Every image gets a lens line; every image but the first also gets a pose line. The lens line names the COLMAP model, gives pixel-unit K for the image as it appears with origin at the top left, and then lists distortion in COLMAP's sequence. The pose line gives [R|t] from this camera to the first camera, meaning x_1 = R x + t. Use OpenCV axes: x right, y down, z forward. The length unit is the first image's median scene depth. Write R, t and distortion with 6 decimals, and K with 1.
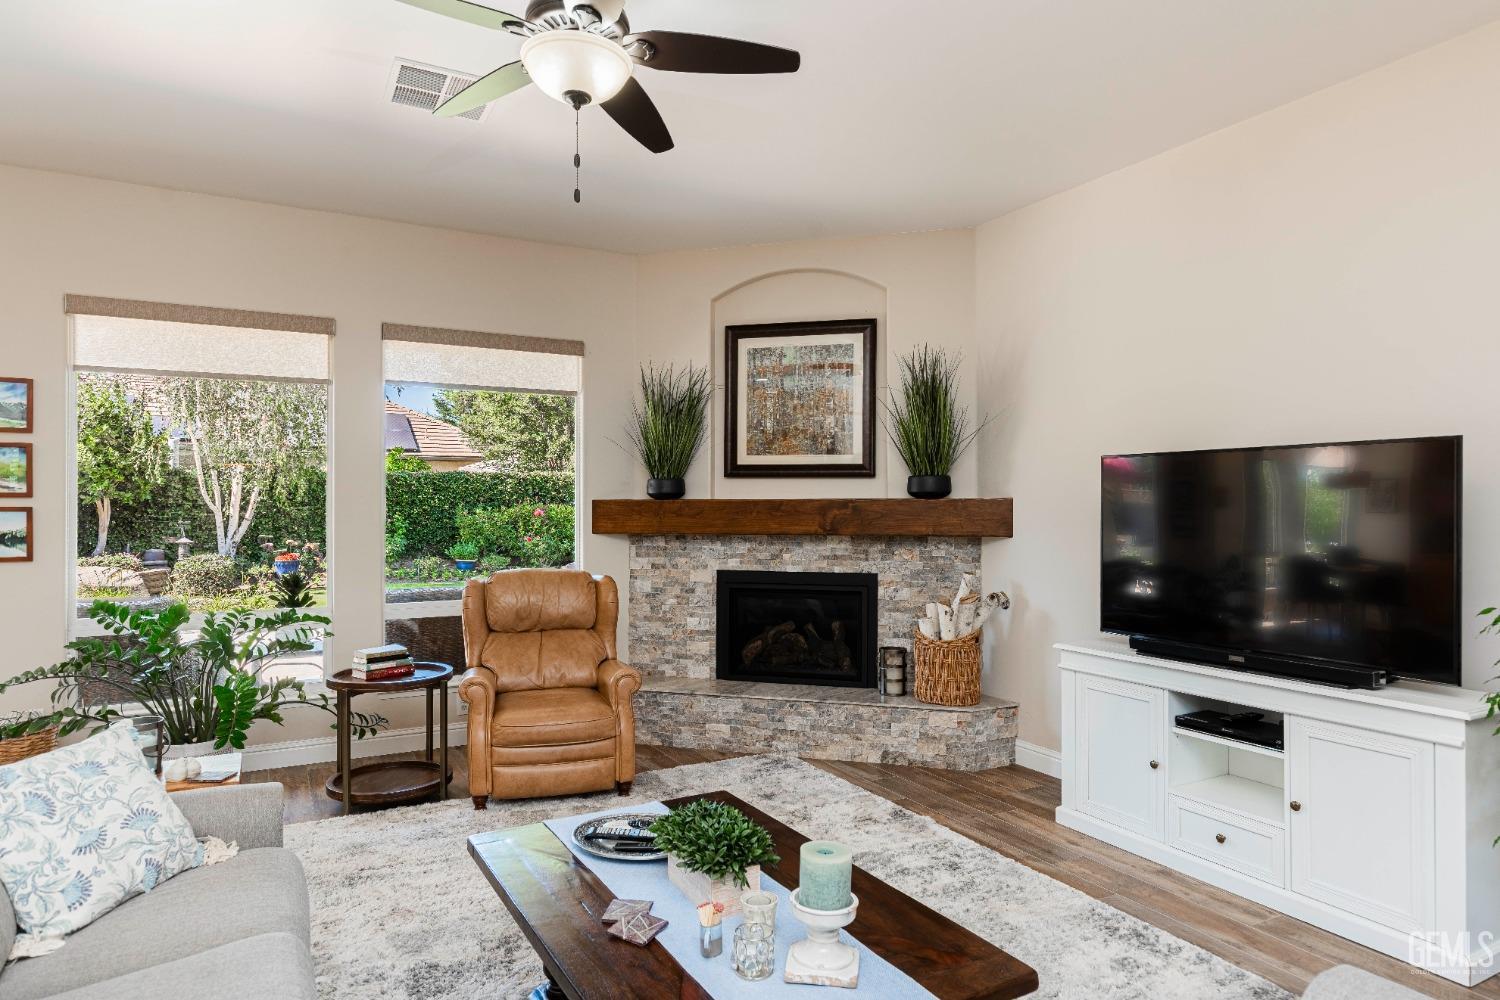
lens RADIAL K [[961.5, 0, 752.5], [0, 961.5, 502.6], [0, 0, 1]] dist [-0.000483, -0.001447]
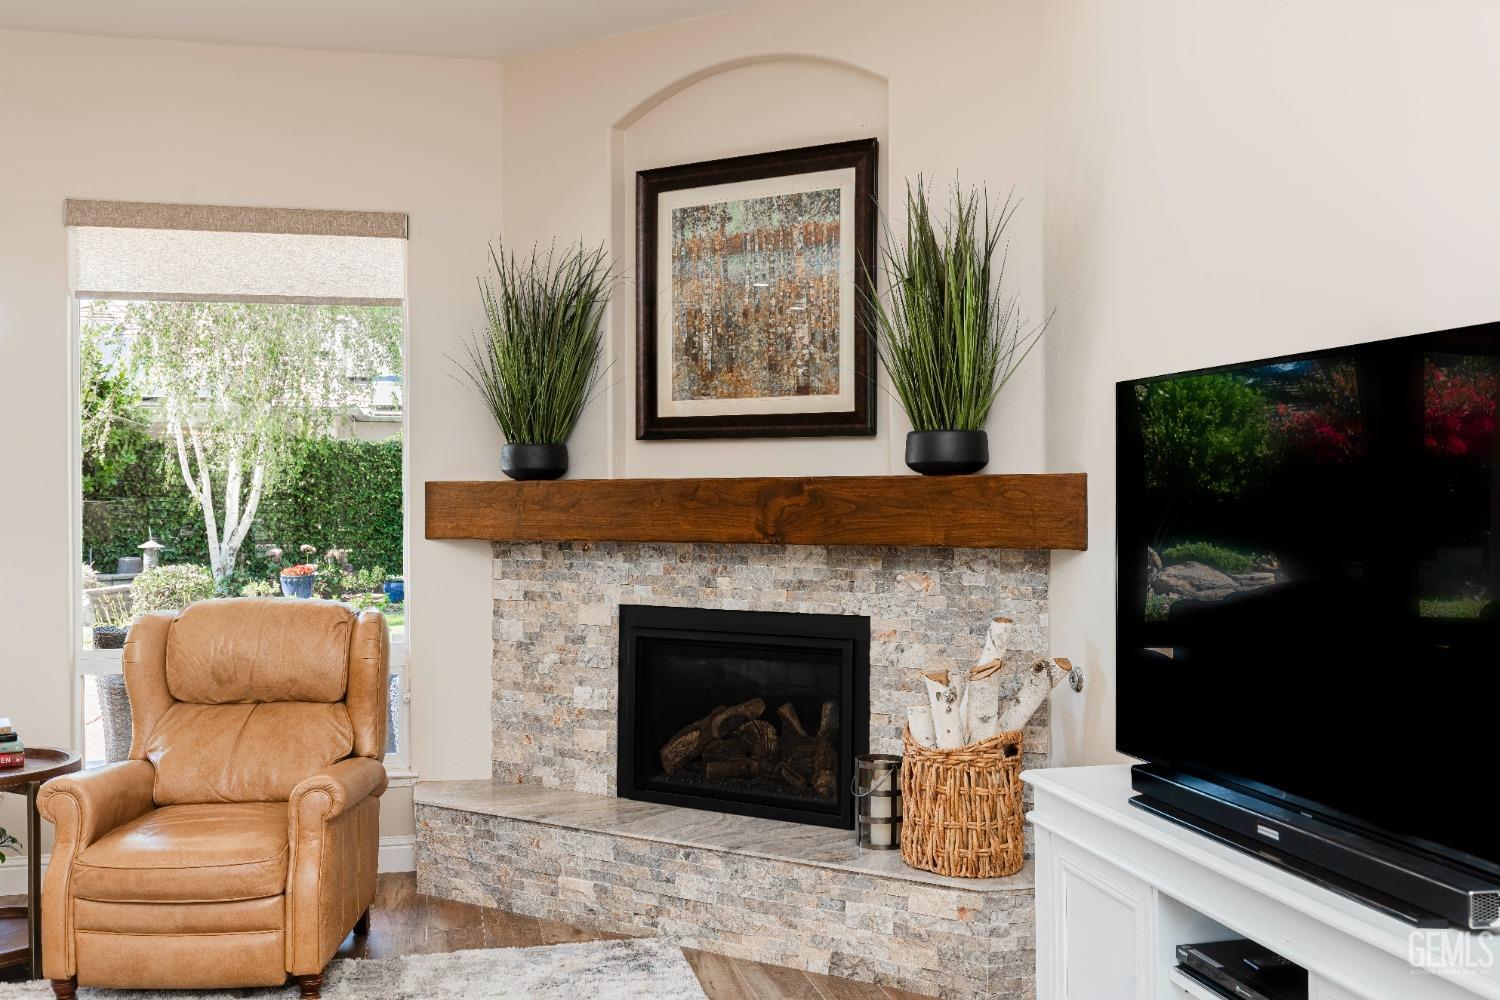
lens RADIAL K [[1530.0, 0, 749.3], [0, 1530.0, 504.4], [0, 0, 1]] dist [0.014231, 0.000000]
pose [[0.956864, -0.001821, -0.290531, 0.305277], [0.005024, 0.999935, 0.010277, 0.002368], [0.290494, -0.011294, 0.956810, 0.164271]]
